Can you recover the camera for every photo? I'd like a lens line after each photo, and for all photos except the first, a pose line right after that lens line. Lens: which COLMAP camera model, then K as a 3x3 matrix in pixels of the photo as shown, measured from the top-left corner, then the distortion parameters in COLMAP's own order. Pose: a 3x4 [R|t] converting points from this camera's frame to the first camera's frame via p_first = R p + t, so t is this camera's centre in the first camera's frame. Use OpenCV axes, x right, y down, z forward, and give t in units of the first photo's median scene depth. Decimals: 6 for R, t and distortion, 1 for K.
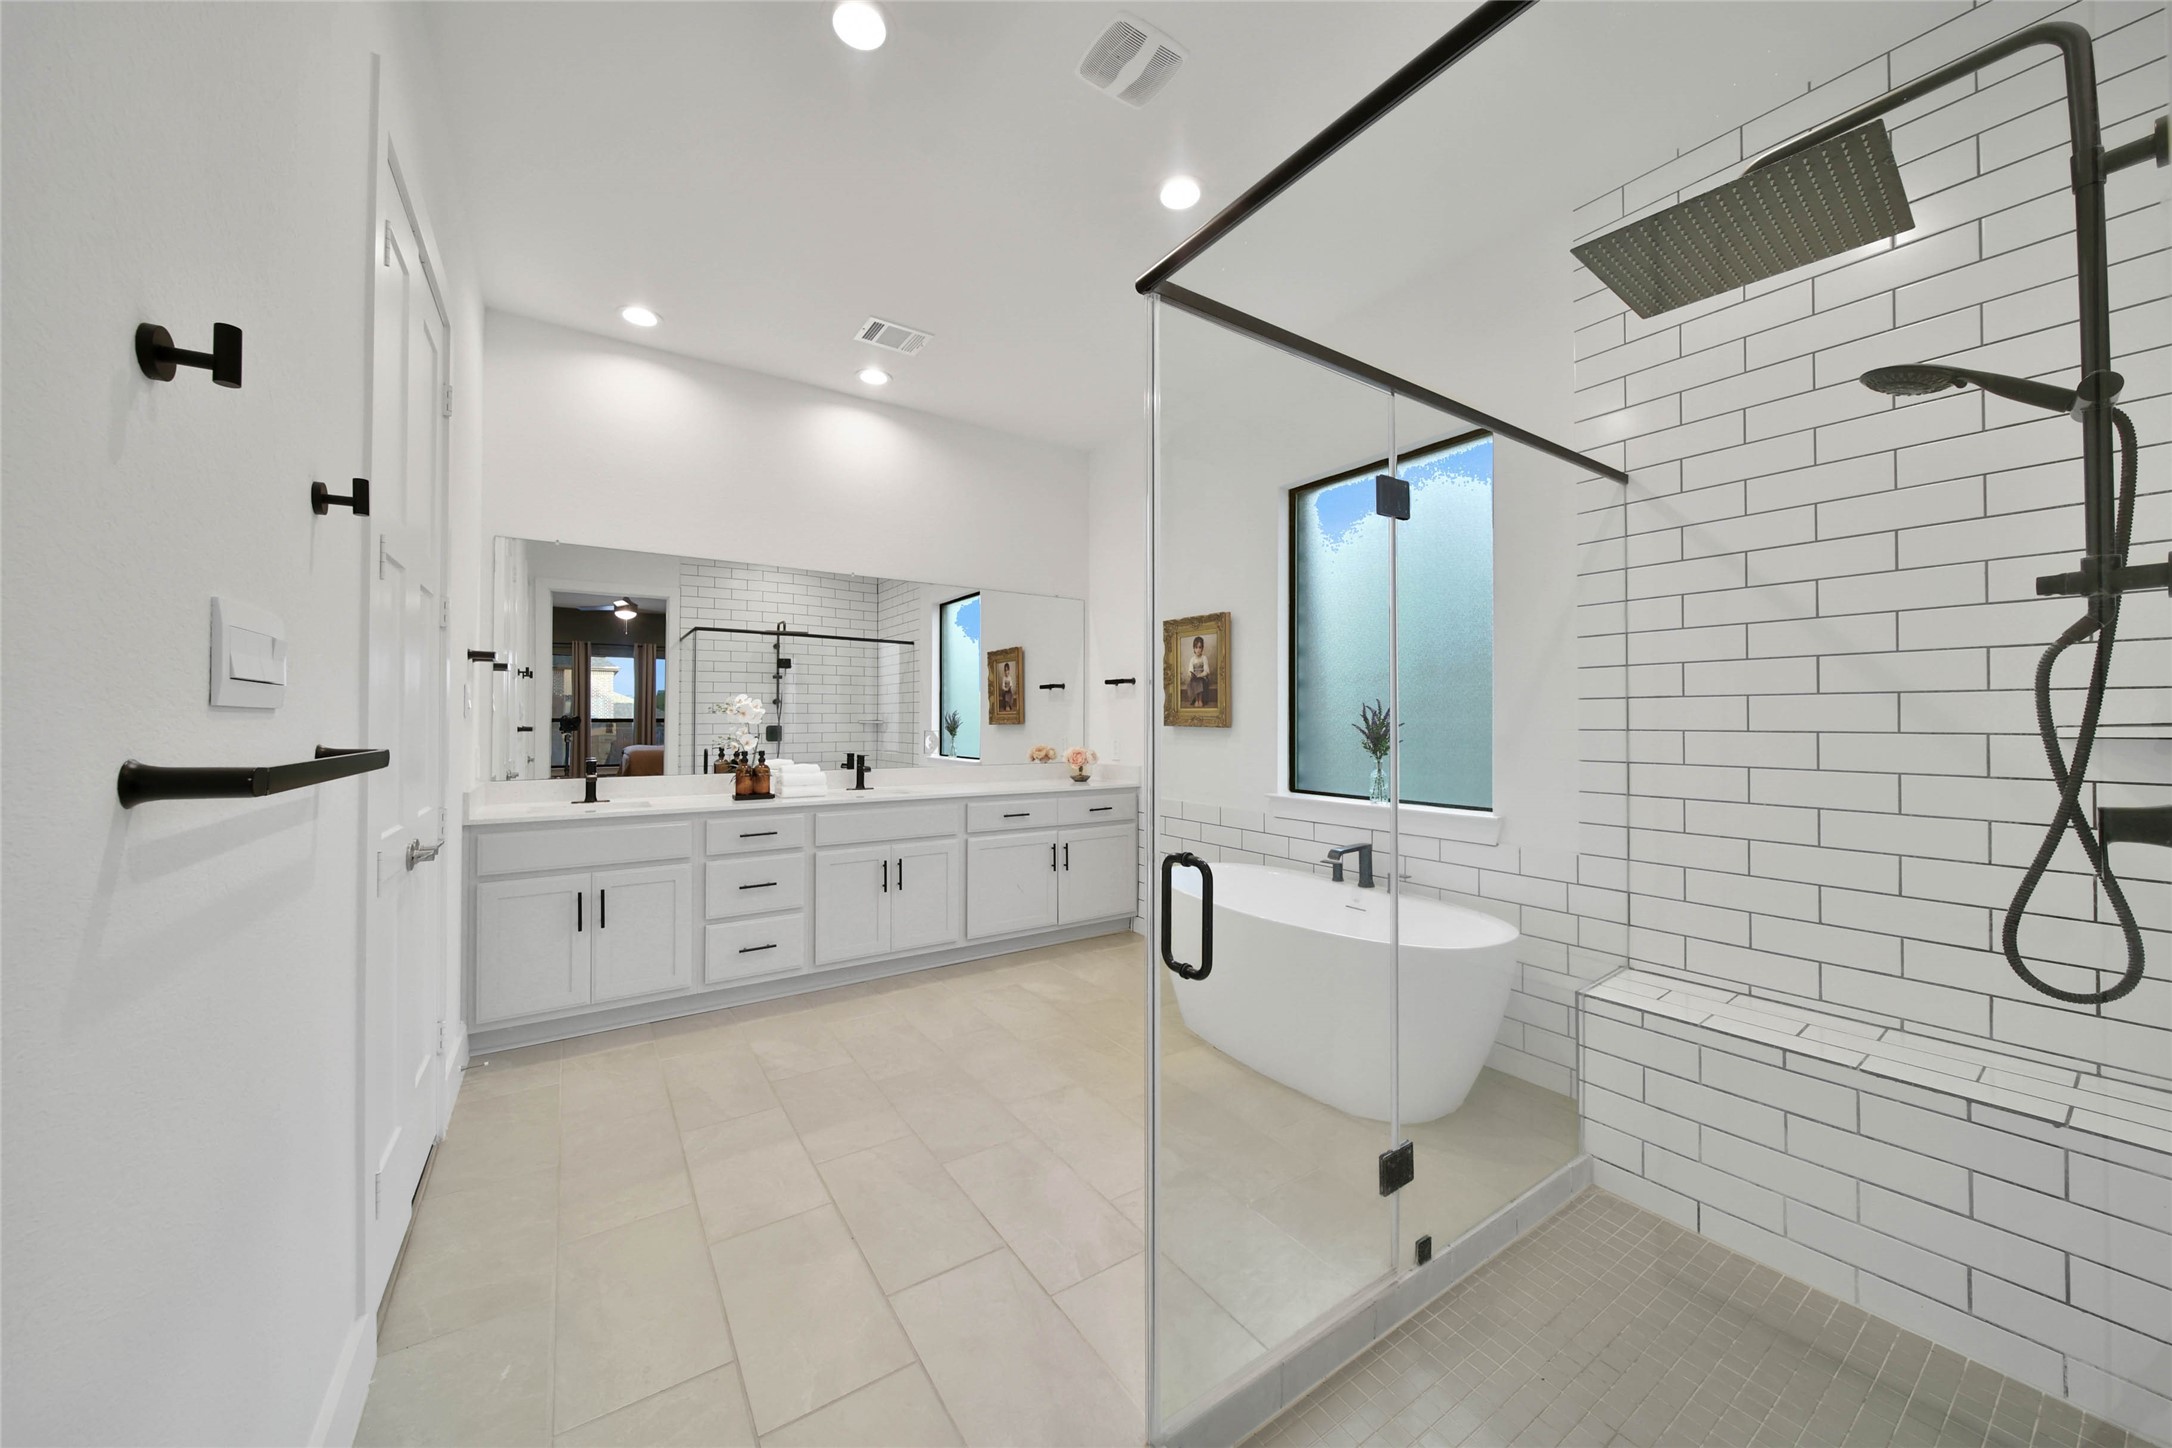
lens RADIAL K [[766.0, 0, 1087.0], [0, 766.0, 711.8], [0, 0, 1]] dist [-0.006138, -0.000059]
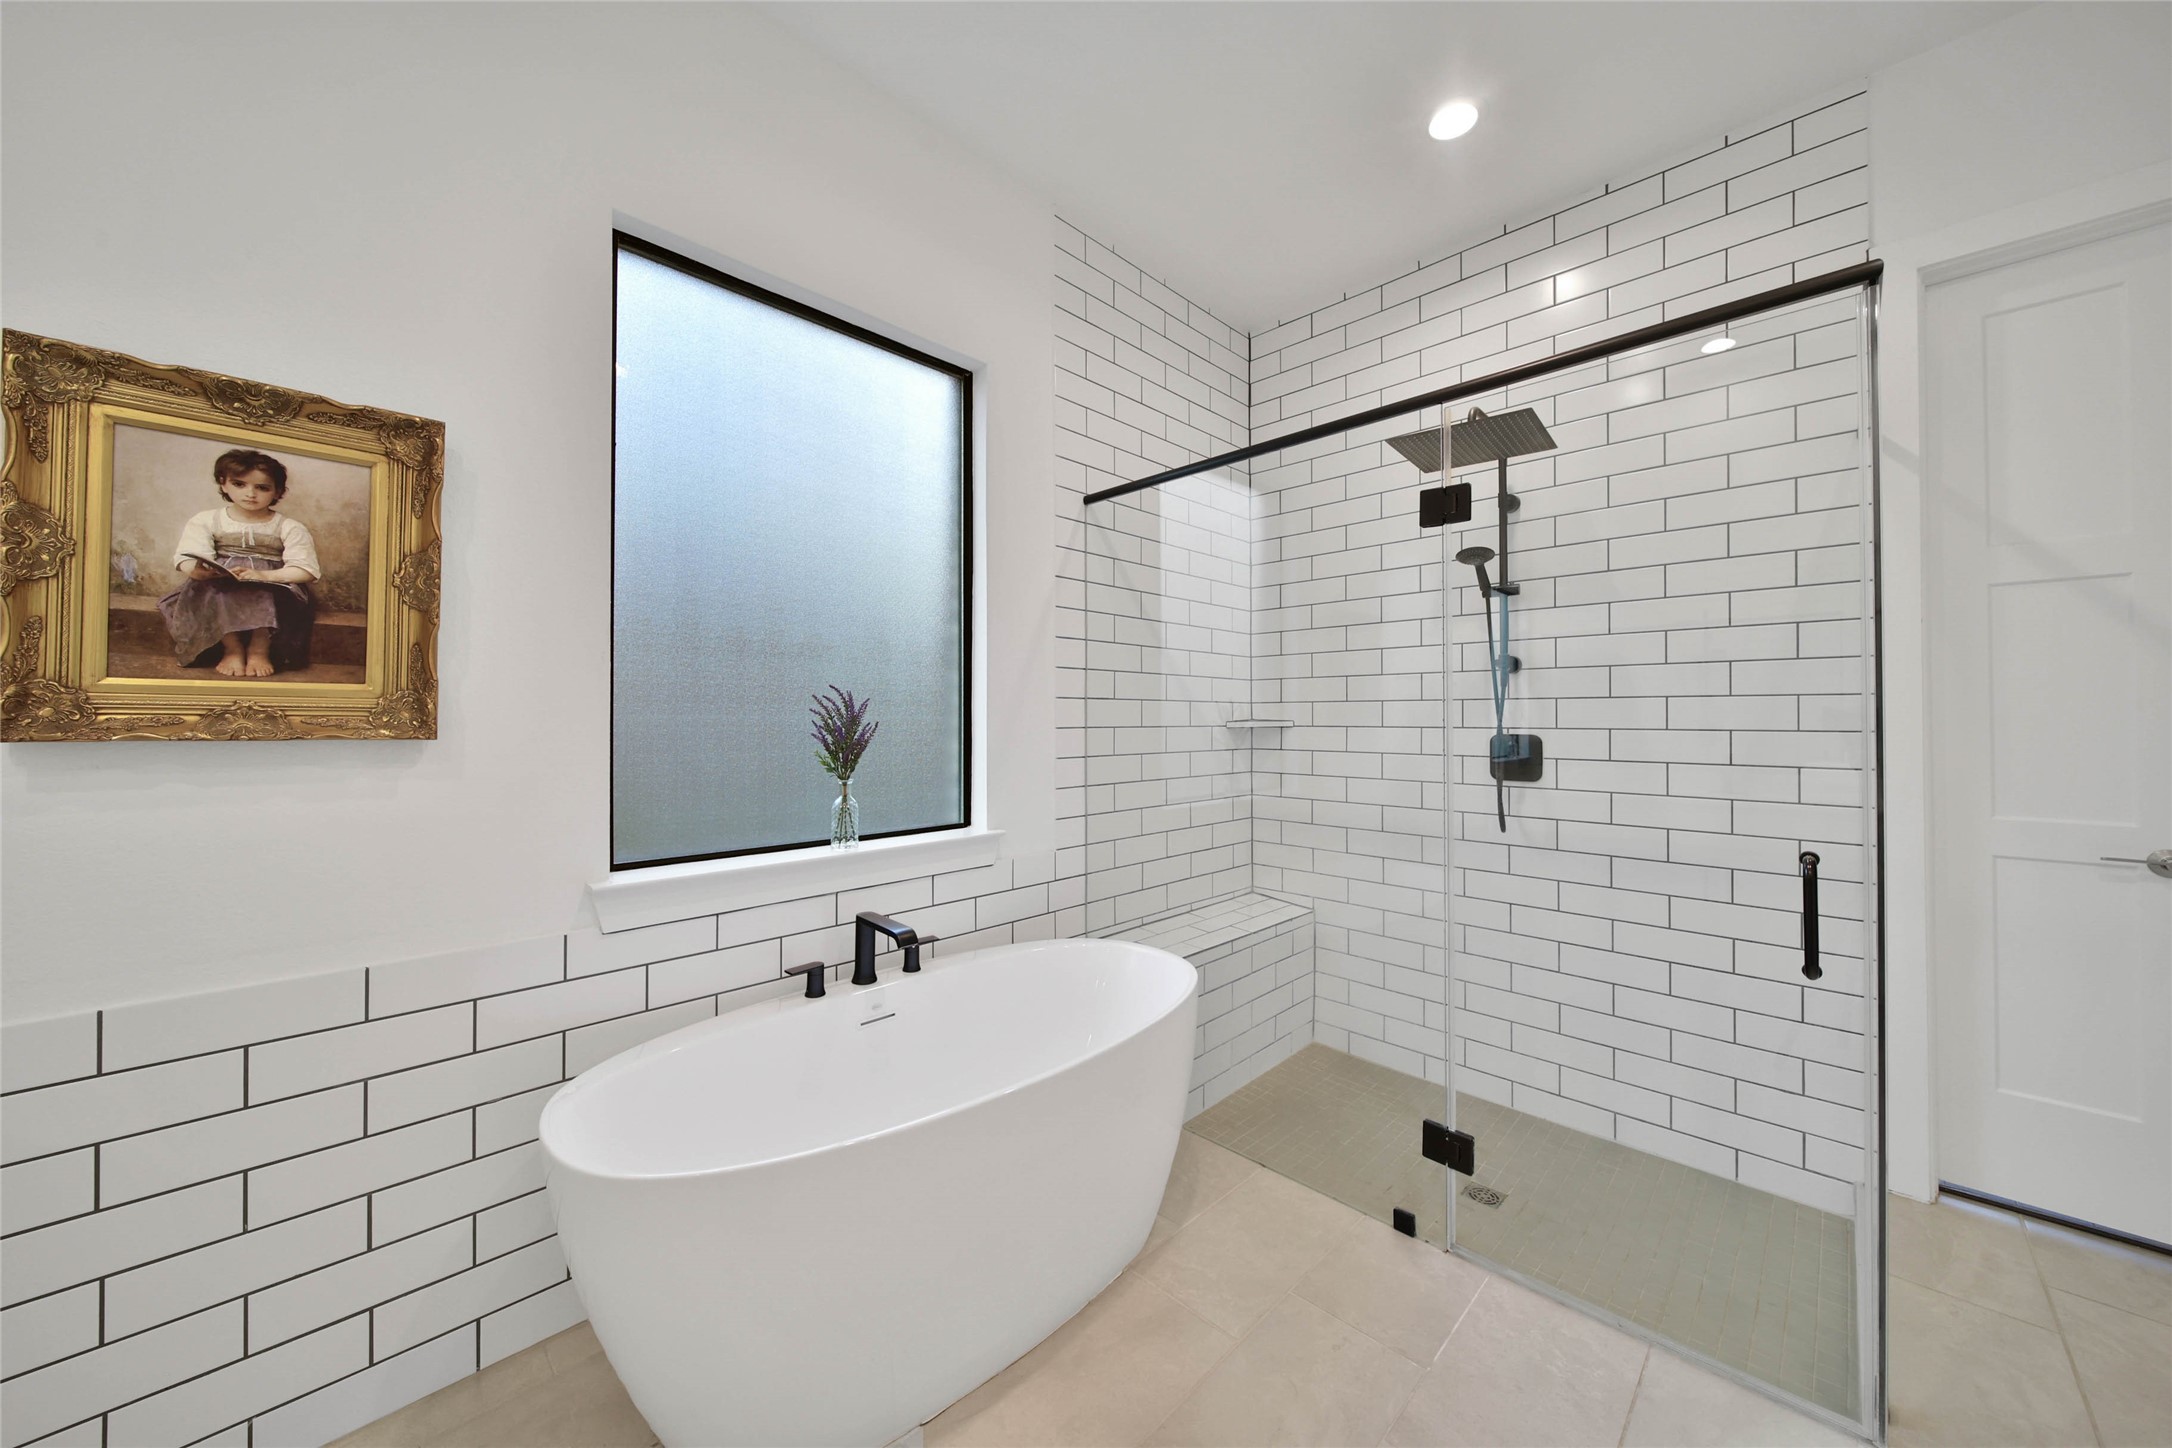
lens RADIAL K [[766.0, 0, 1087.0], [0, 766.0, 711.8], [0, 0, 1]] dist [-0.006138, -0.000059]
pose [[-0.199767, 0.009222, 0.979800, -0.285032], [-0.010257, 0.999881, -0.011502, 0.010494], [-0.979790, -0.012347, -0.199649, 0.916981]]
